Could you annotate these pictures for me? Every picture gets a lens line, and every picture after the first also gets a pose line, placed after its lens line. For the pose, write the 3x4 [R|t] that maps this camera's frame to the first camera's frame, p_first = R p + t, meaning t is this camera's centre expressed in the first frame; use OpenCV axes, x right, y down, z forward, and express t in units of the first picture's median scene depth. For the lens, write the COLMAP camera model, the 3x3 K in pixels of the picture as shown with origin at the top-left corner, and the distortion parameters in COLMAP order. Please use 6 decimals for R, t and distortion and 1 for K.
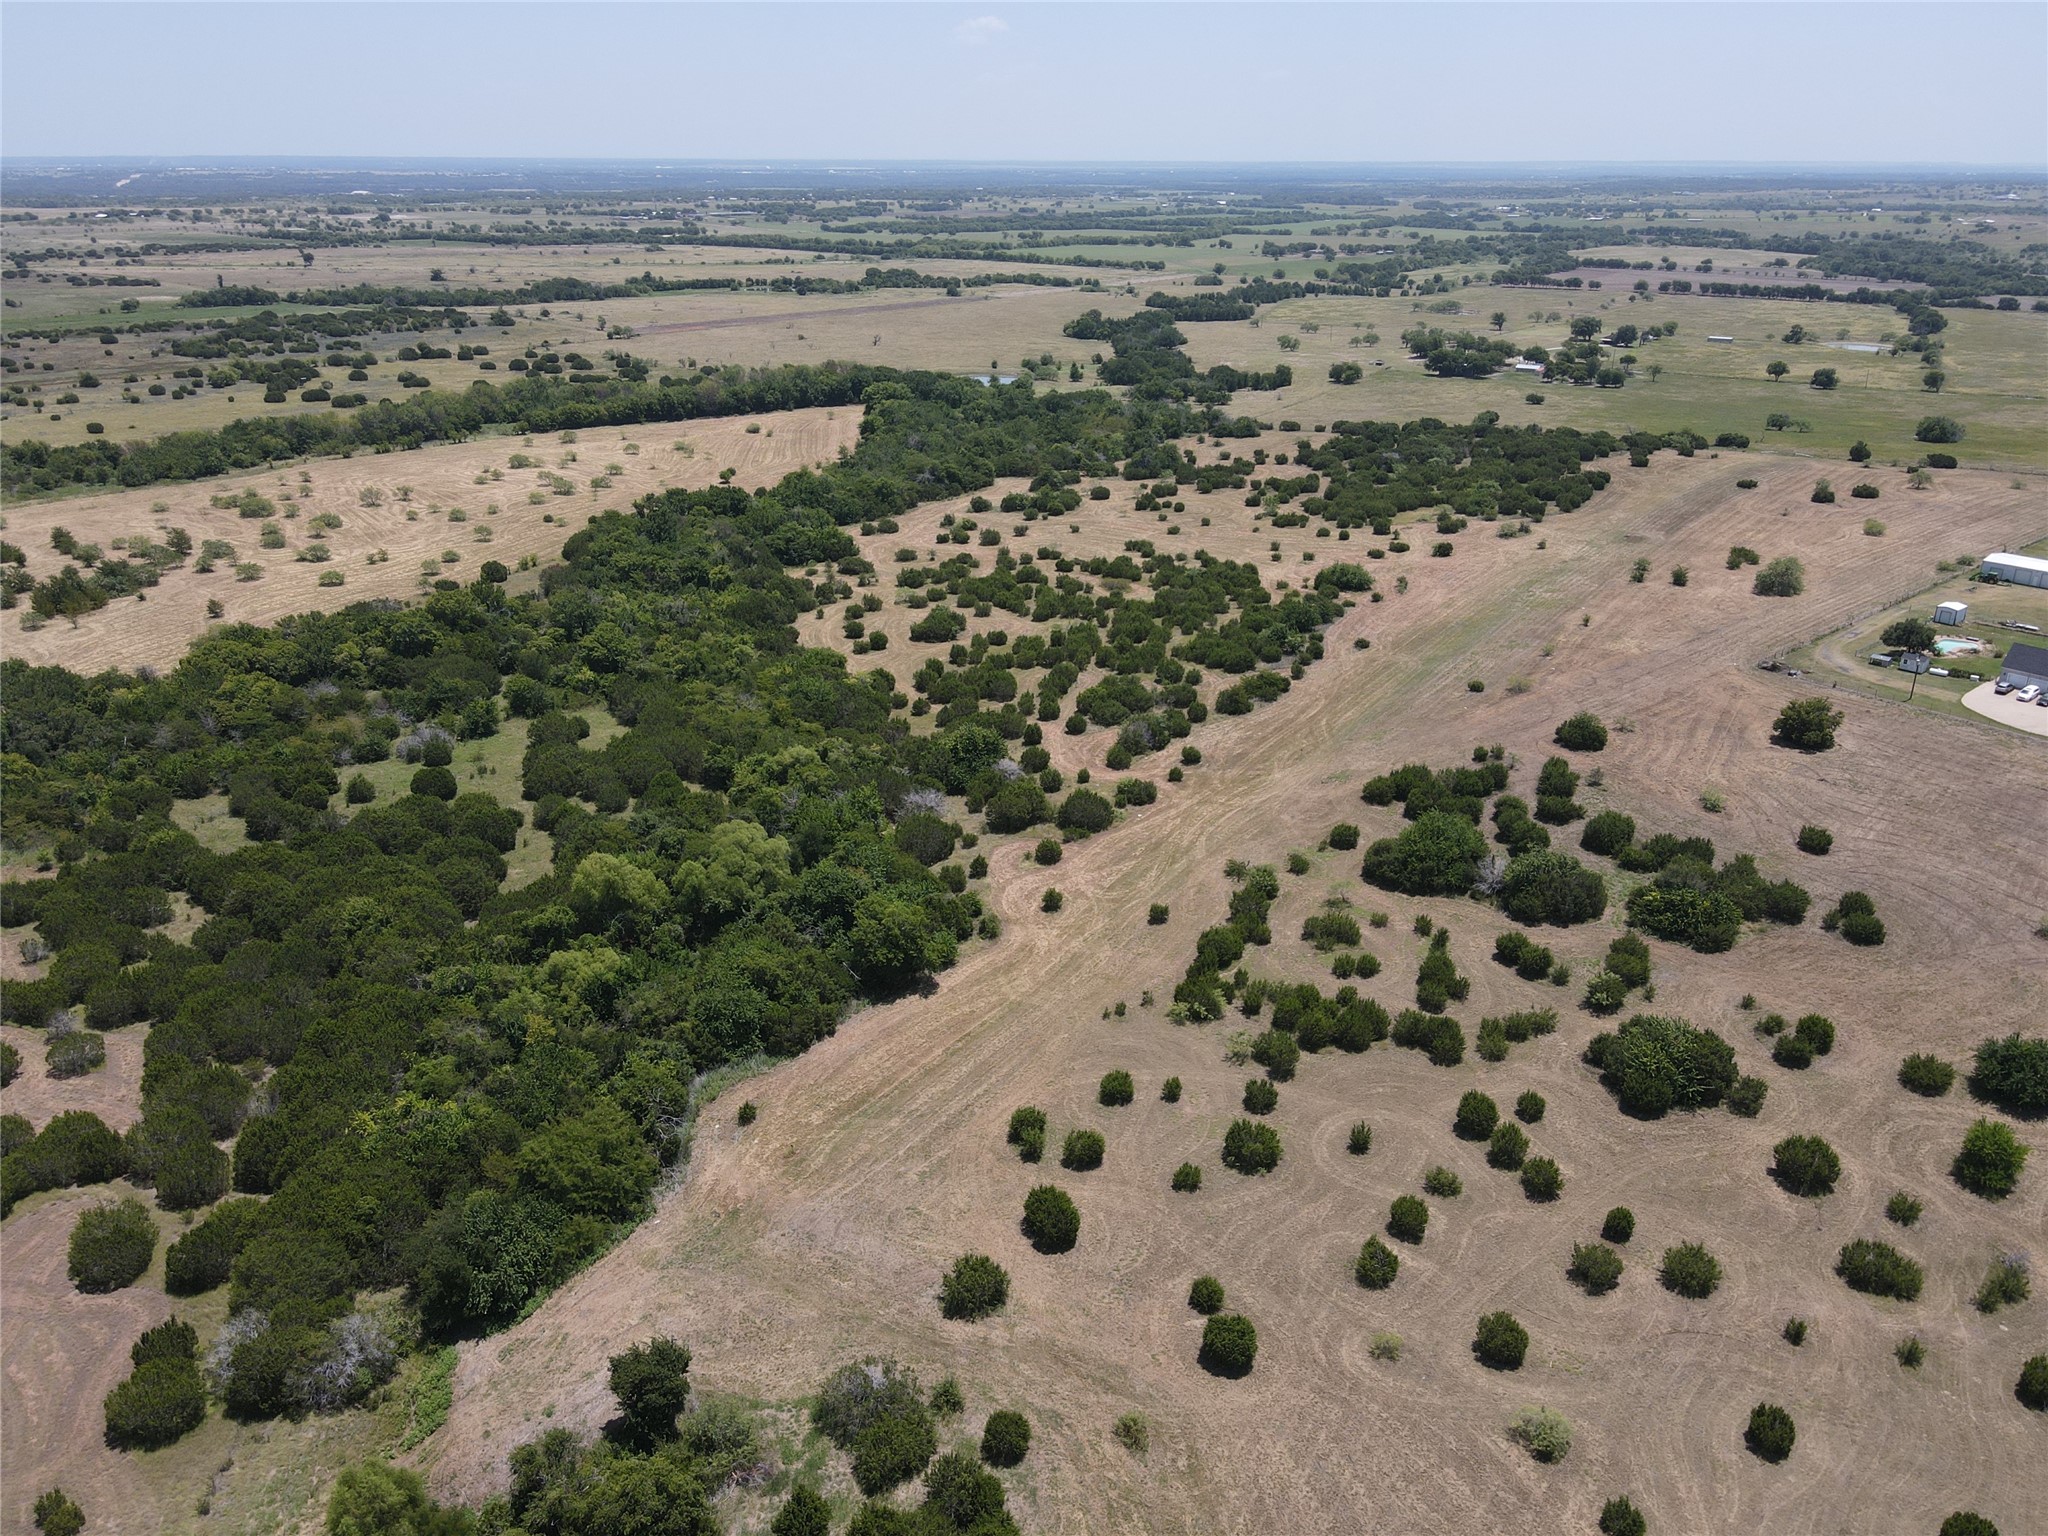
lens RADIAL K [[1510.7, 0, 1030.4], [0, 1510.7, 761.2], [0, 0, 1]] dist [0.009212, 0.011362]
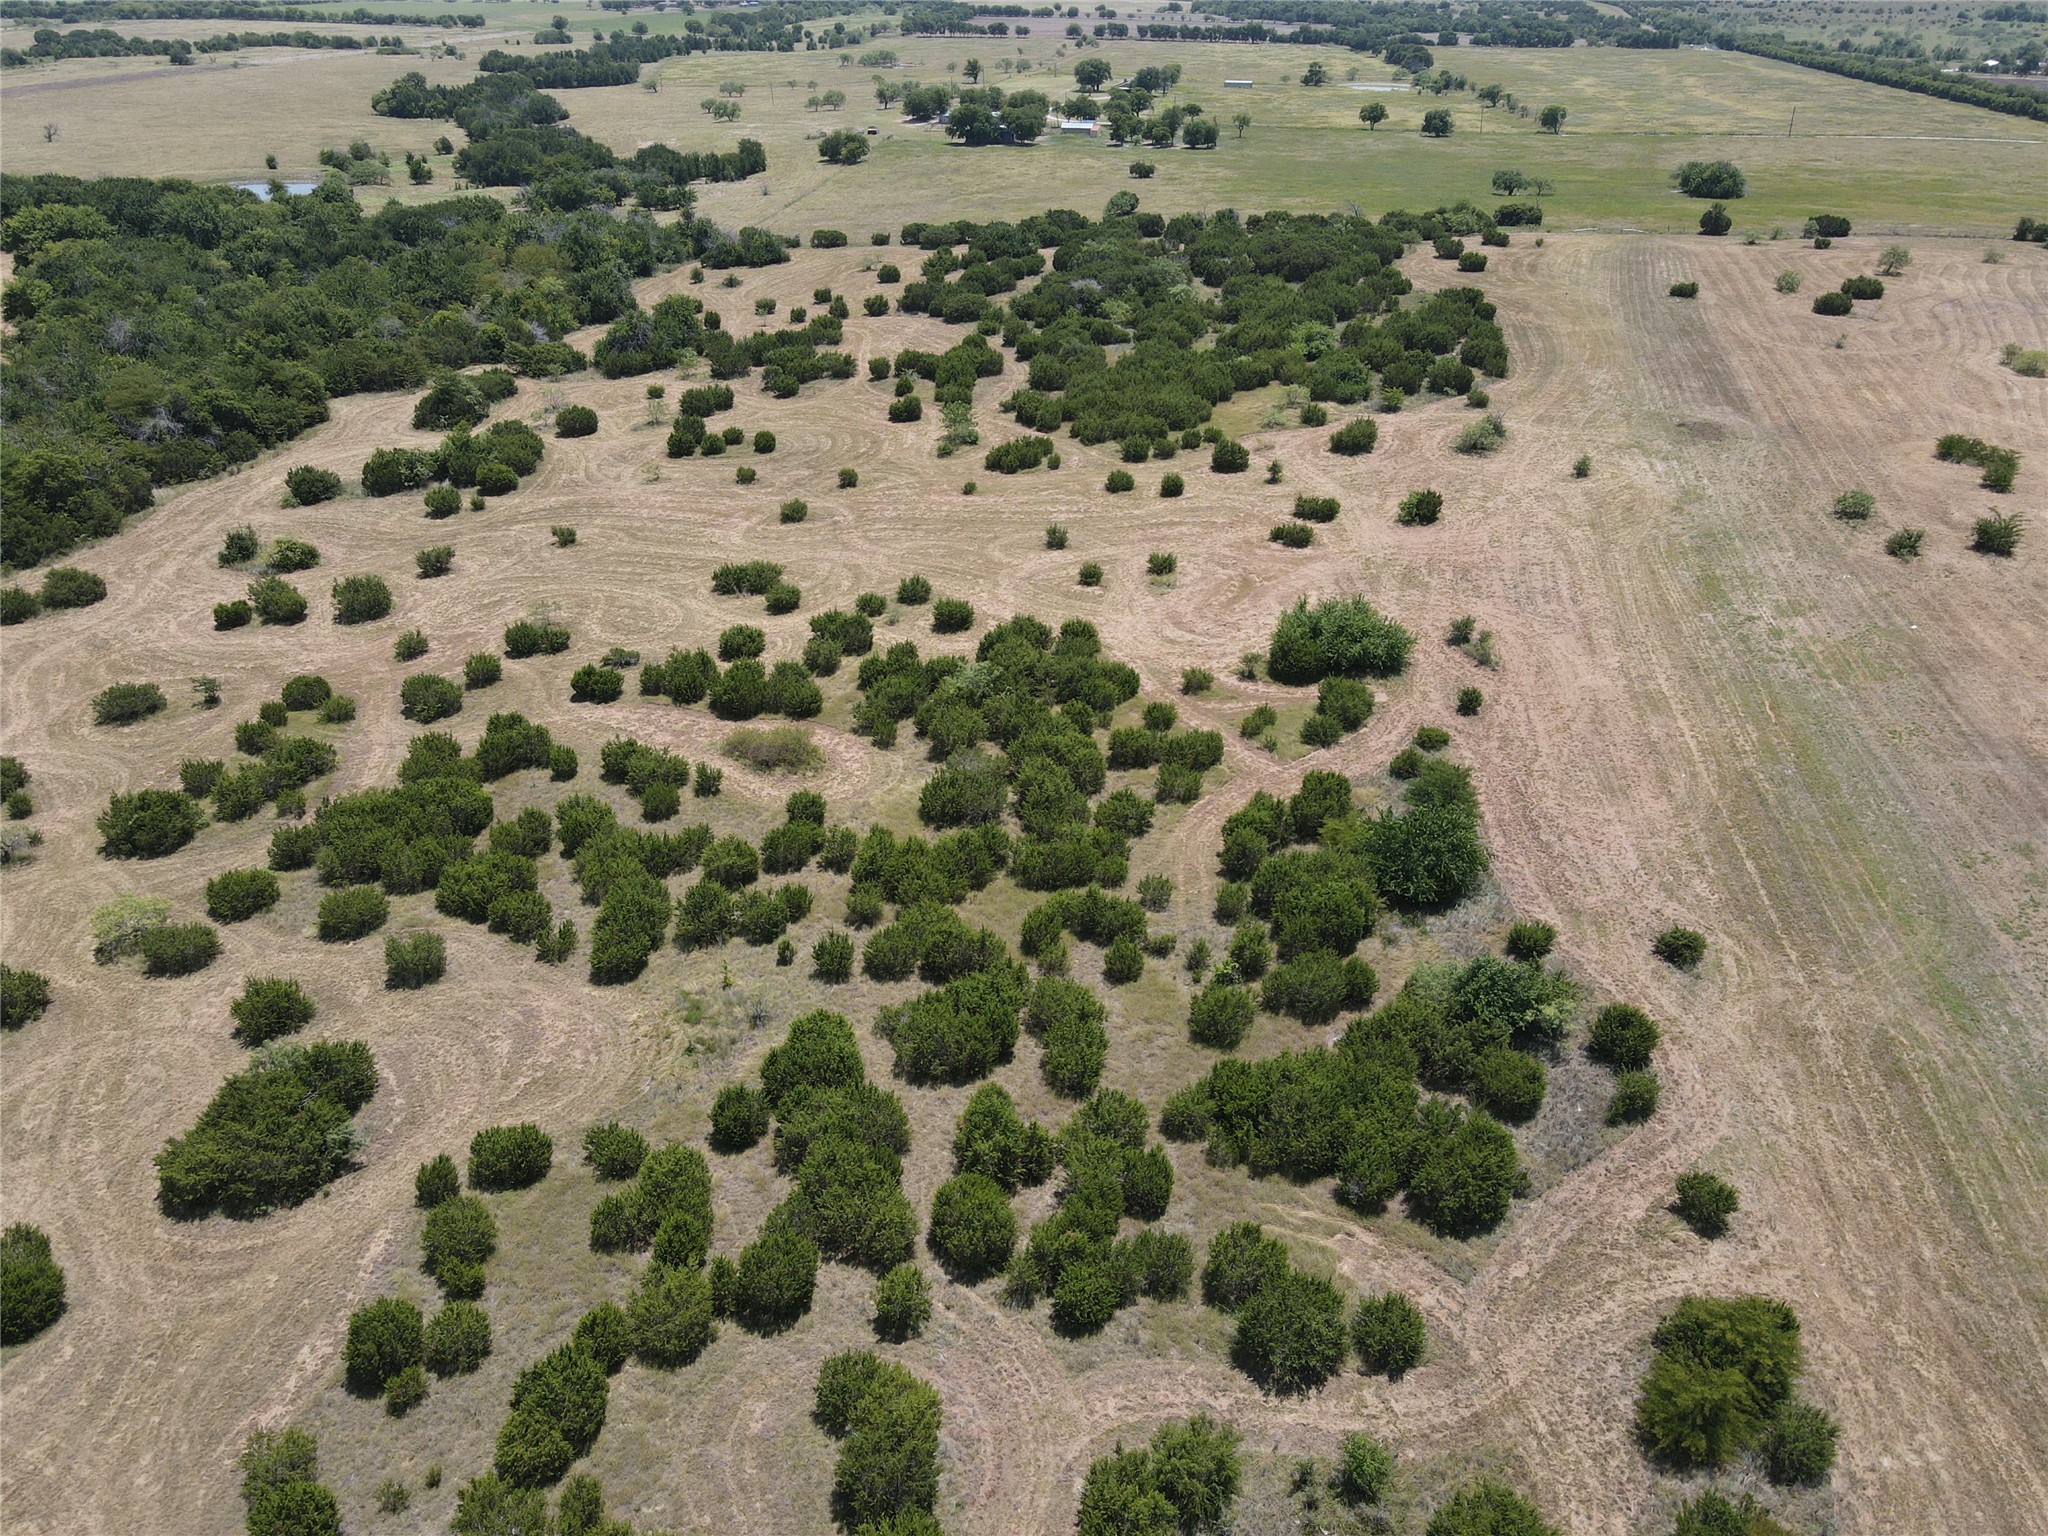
lens RADIAL K [[1510.7, 0, 1009.1], [0, 1510.7, 762.1], [0, 0, 1]] dist [0.009212, 0.011362]
pose [[0.918590, -0.193195, 0.344772, -0.011072], [0.148008, 0.977056, 0.153153, -0.099632], [-0.366450, -0.089656, 0.926108, 0.396066]]
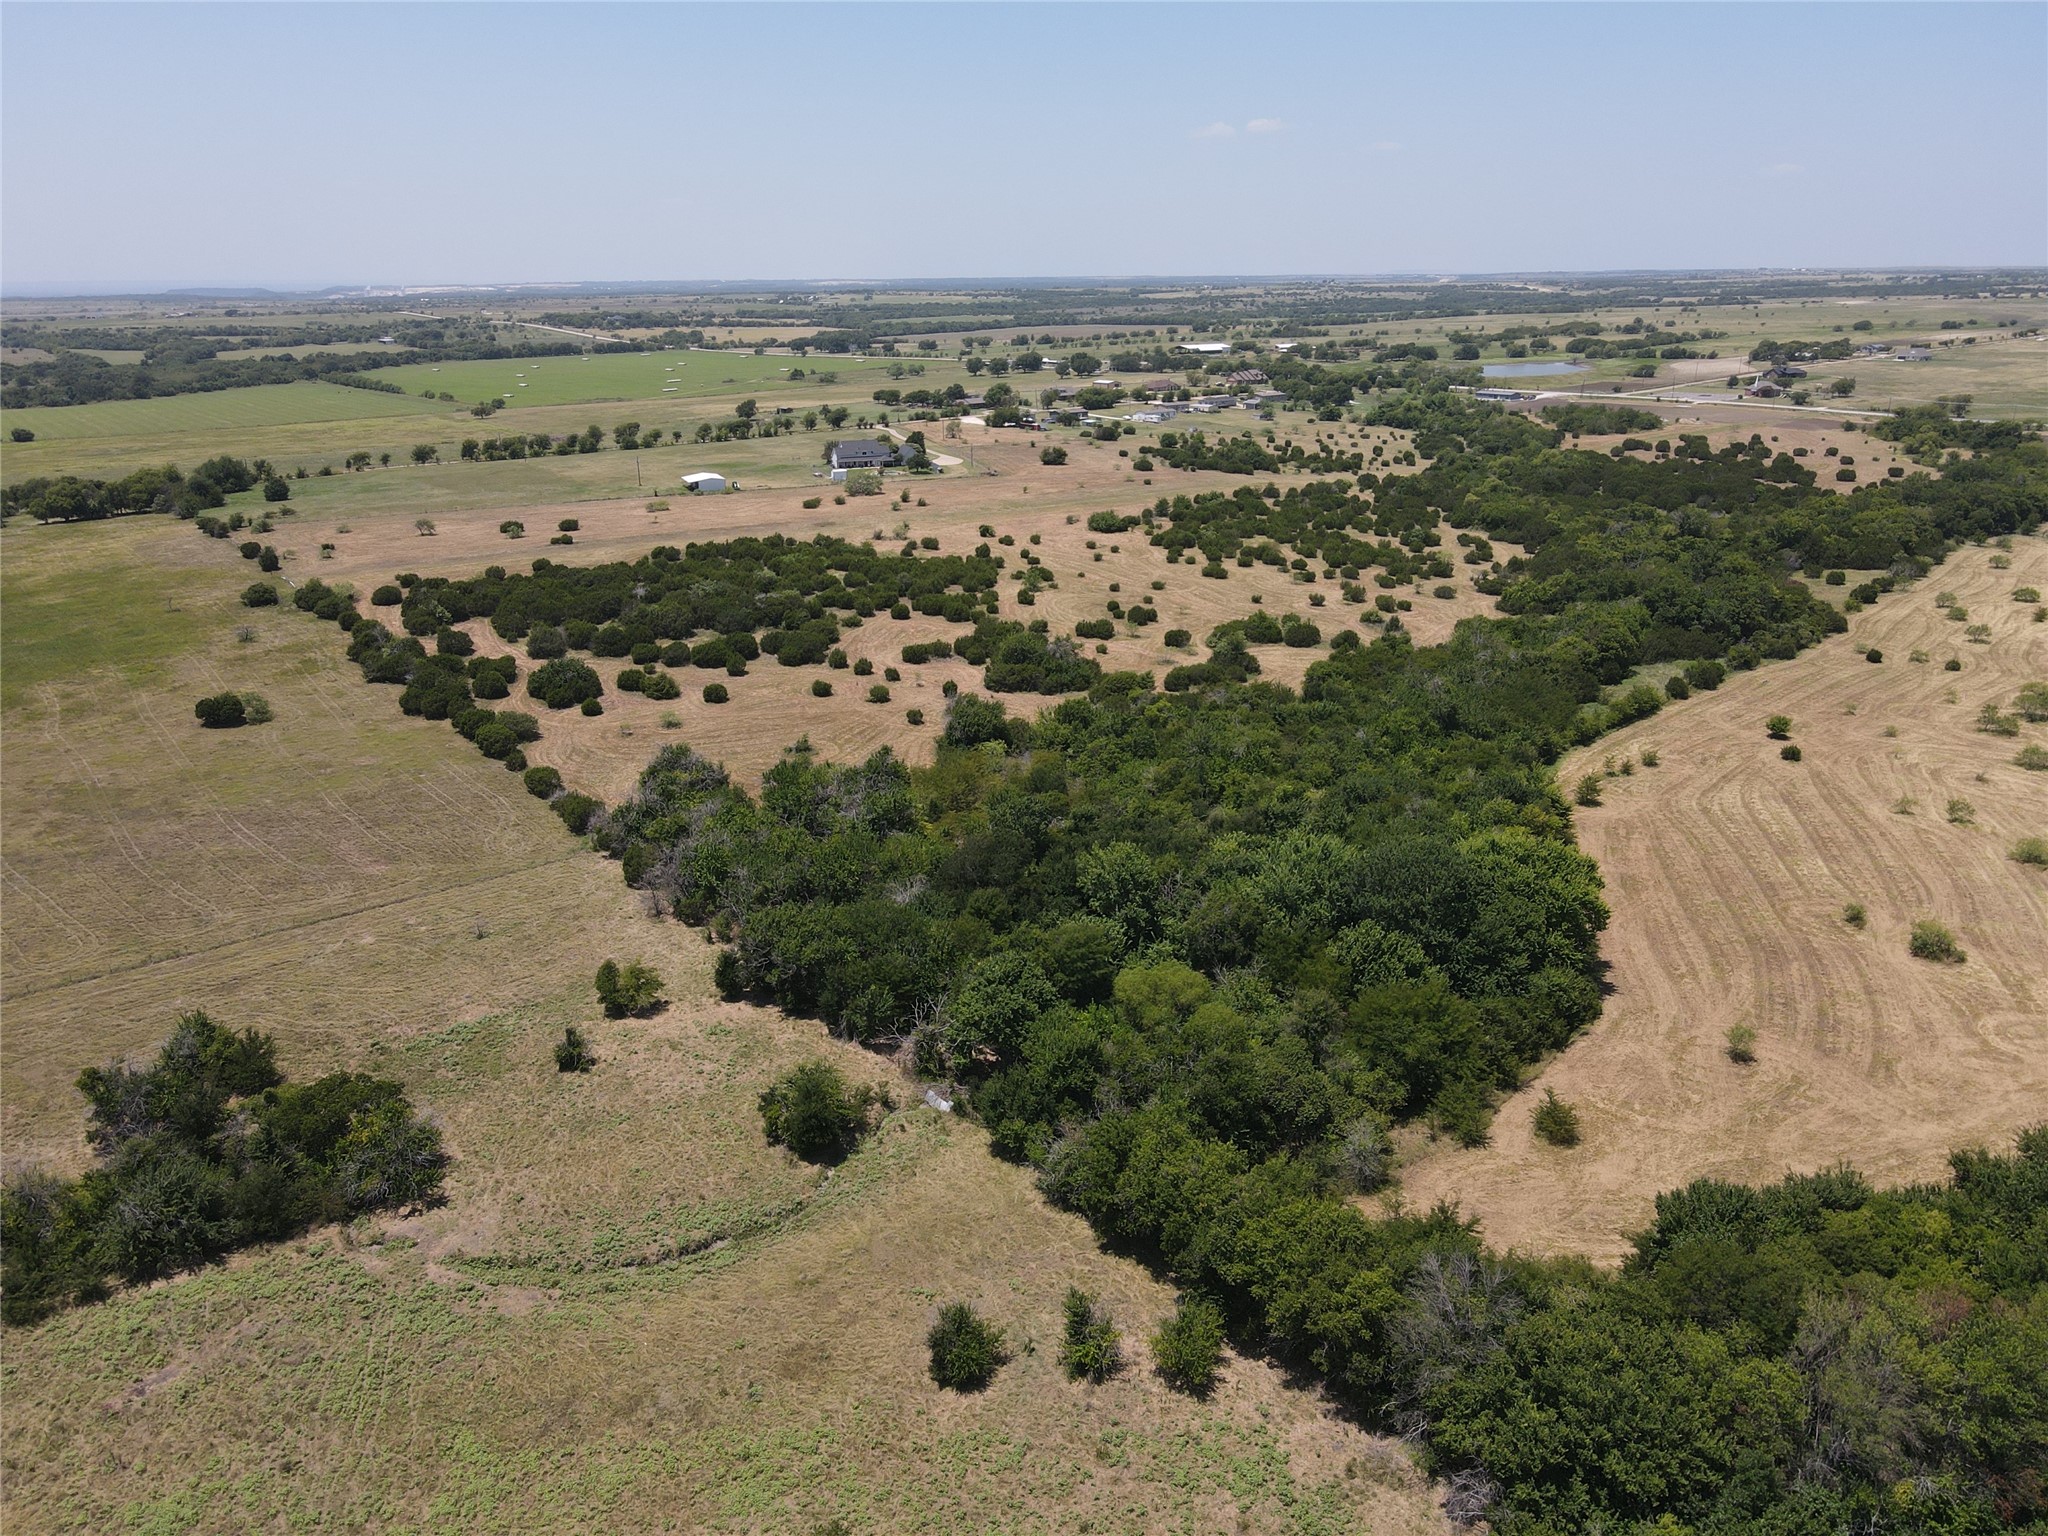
lens RADIAL K [[1510.7, 0, 1026.6], [0, 1510.7, 766.7], [0, 0, 1]] dist [0.009212, 0.011362]
pose [[-0.947011, -0.101167, 0.304853, -0.093136], [0.118961, 0.771139, 0.625454, -0.482078], [-0.298360, 0.628577, -0.718242, 1.277783]]
